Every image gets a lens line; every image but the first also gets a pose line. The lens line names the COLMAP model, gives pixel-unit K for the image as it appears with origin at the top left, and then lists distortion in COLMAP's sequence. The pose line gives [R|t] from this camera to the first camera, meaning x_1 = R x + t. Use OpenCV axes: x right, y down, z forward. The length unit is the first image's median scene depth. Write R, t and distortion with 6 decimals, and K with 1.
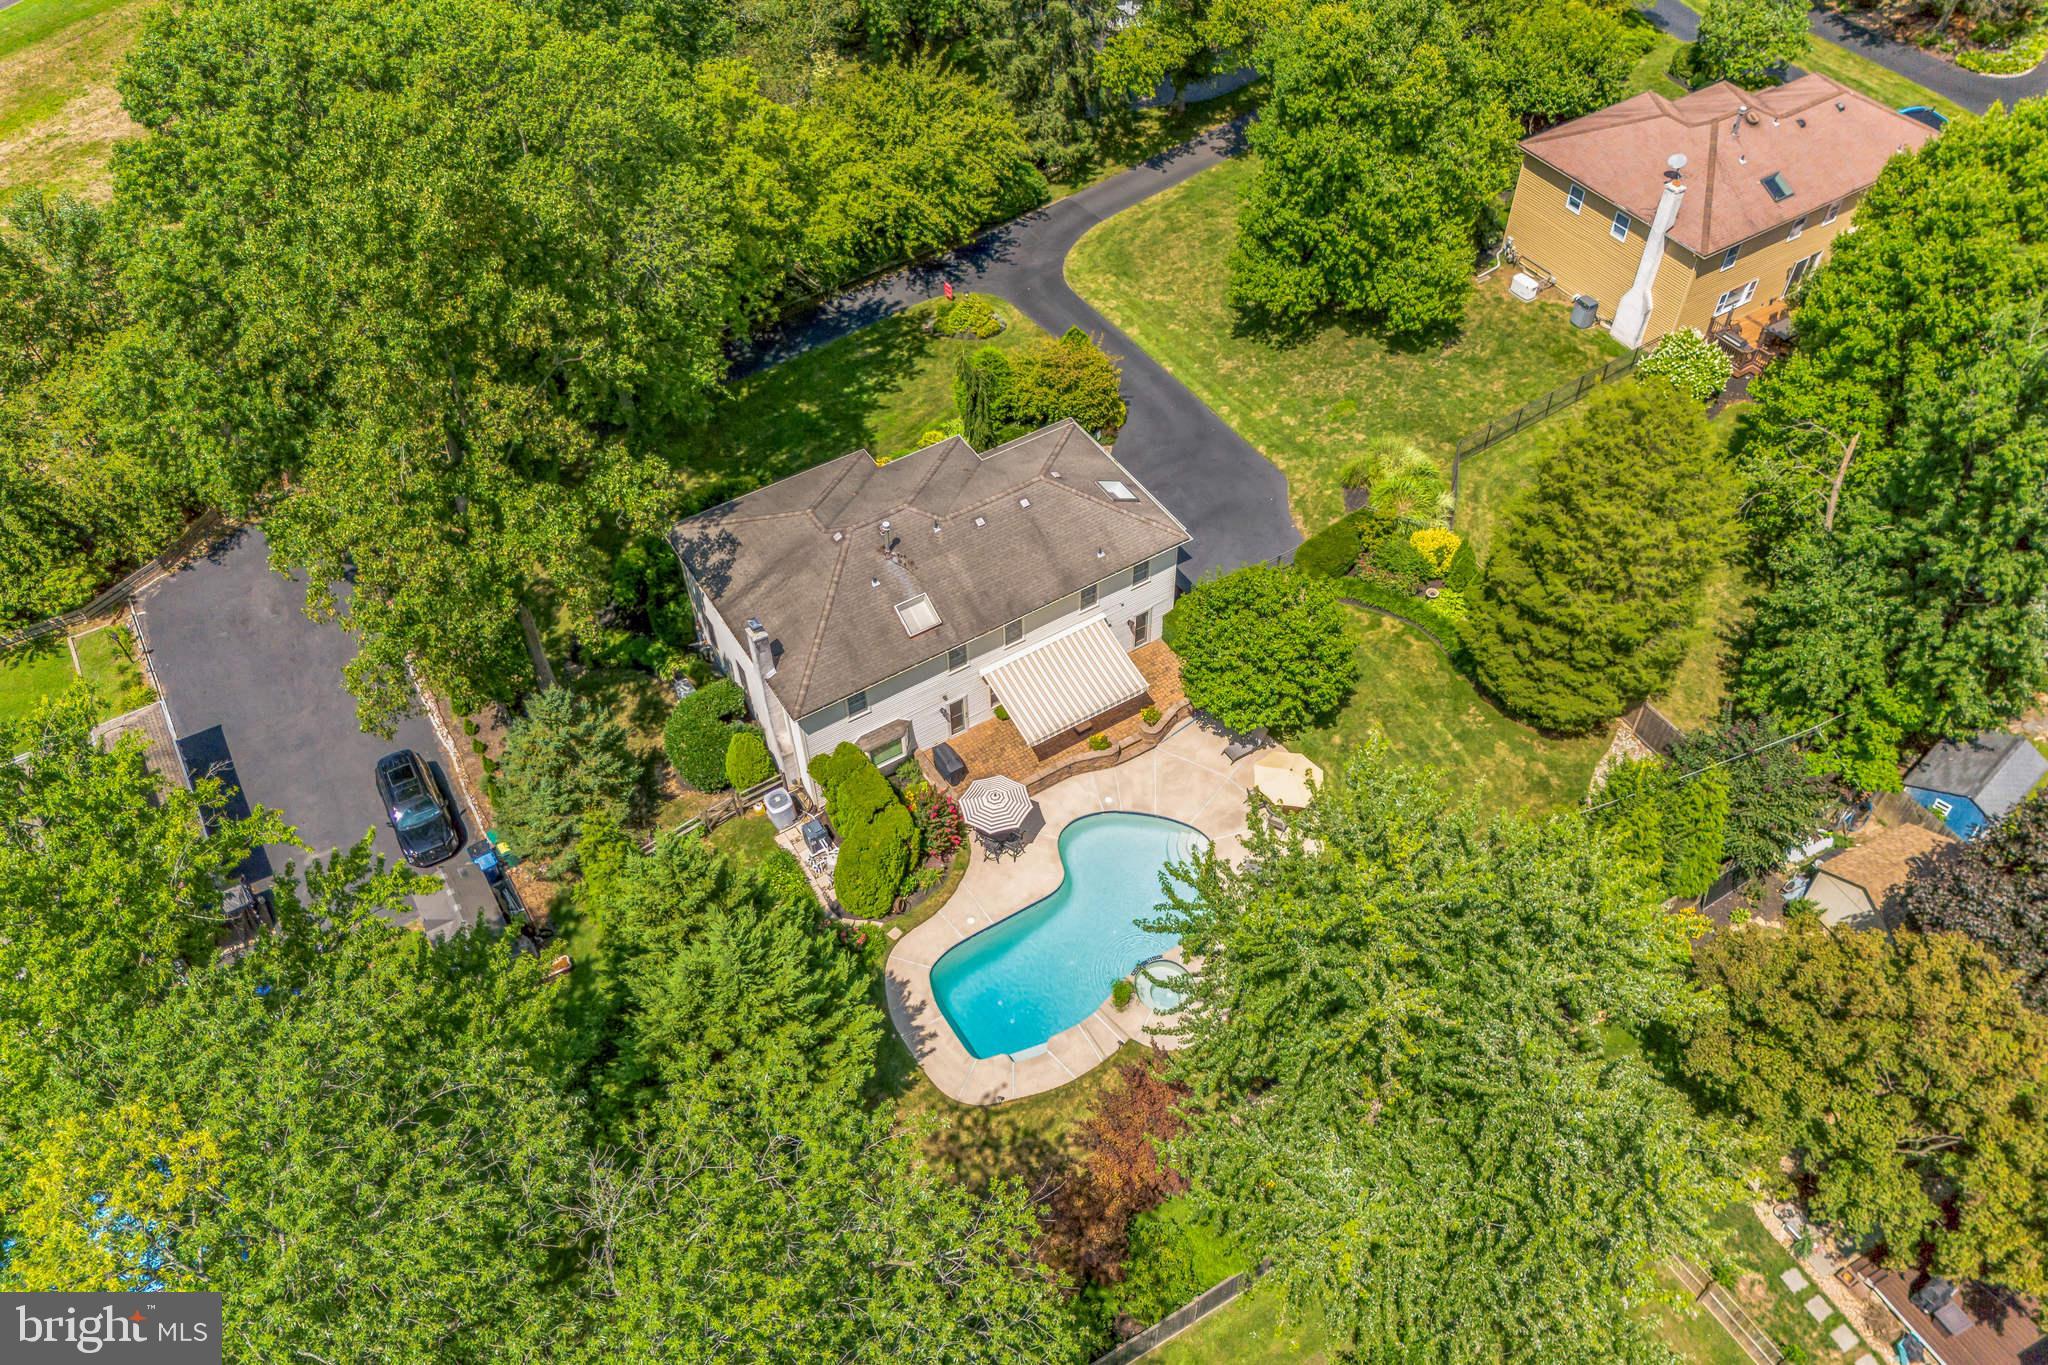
lens RADIAL K [[1543.8, 0, 1024.0], [0, 1543.8, 682.5], [0, 0, 1]] dist [0.076379, -0.001996]
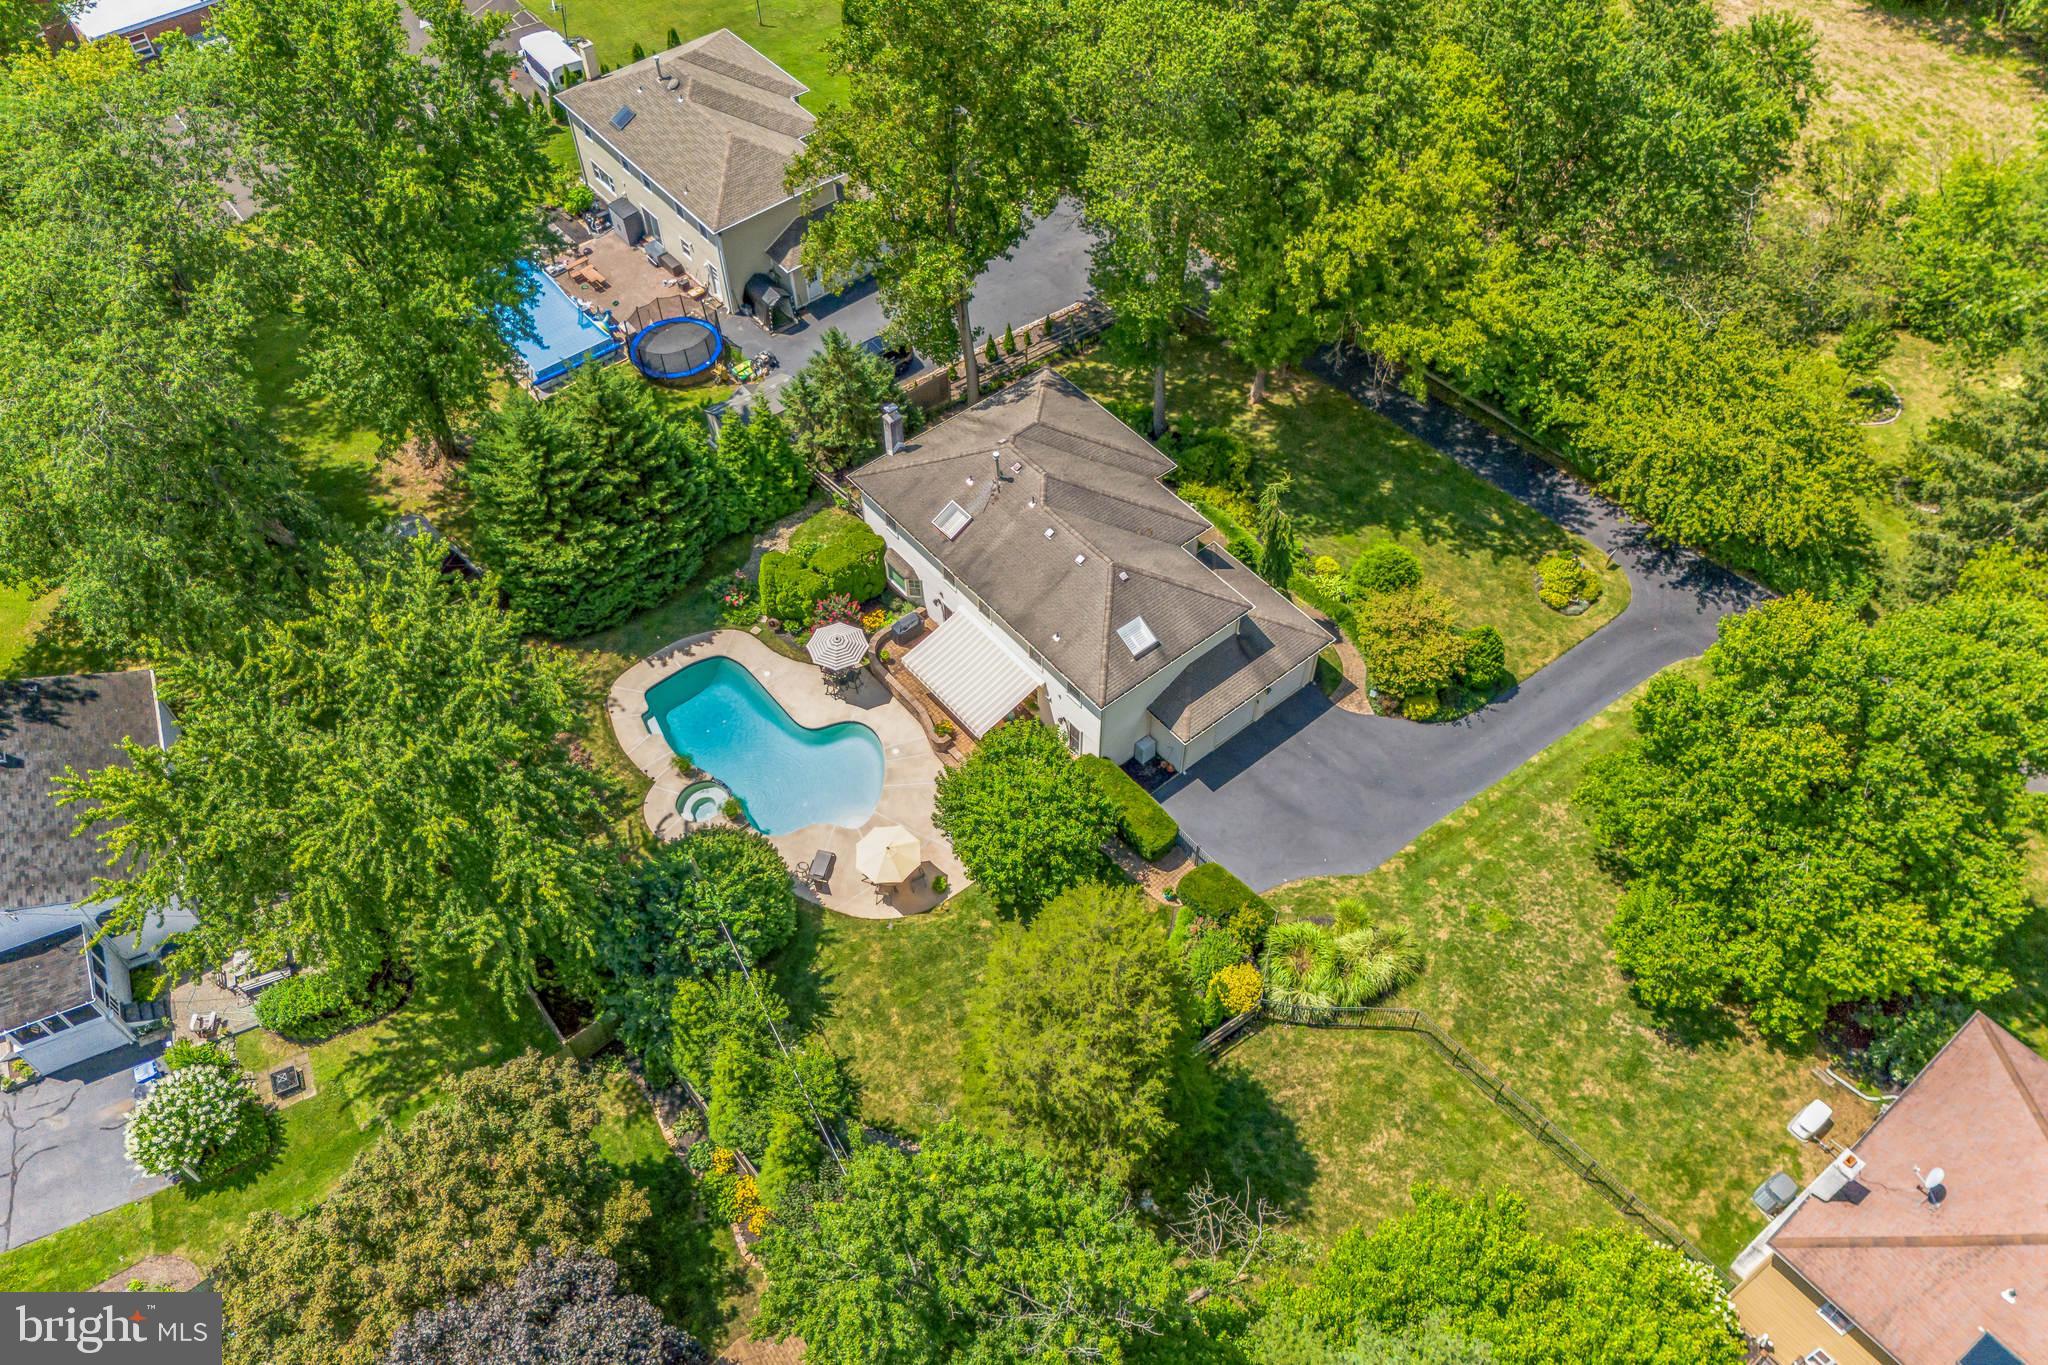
lens RADIAL K [[1543.8, 0, 1024.0], [0, 1543.8, 682.5], [0, 0, 1]] dist [0.076379, -0.001996]
pose [[0.141713, 0.791403, -0.594642, 0.709227], [-0.738814, 0.484361, 0.468560, -0.554645], [0.658841, 0.372929, 0.653340, 0.302565]]
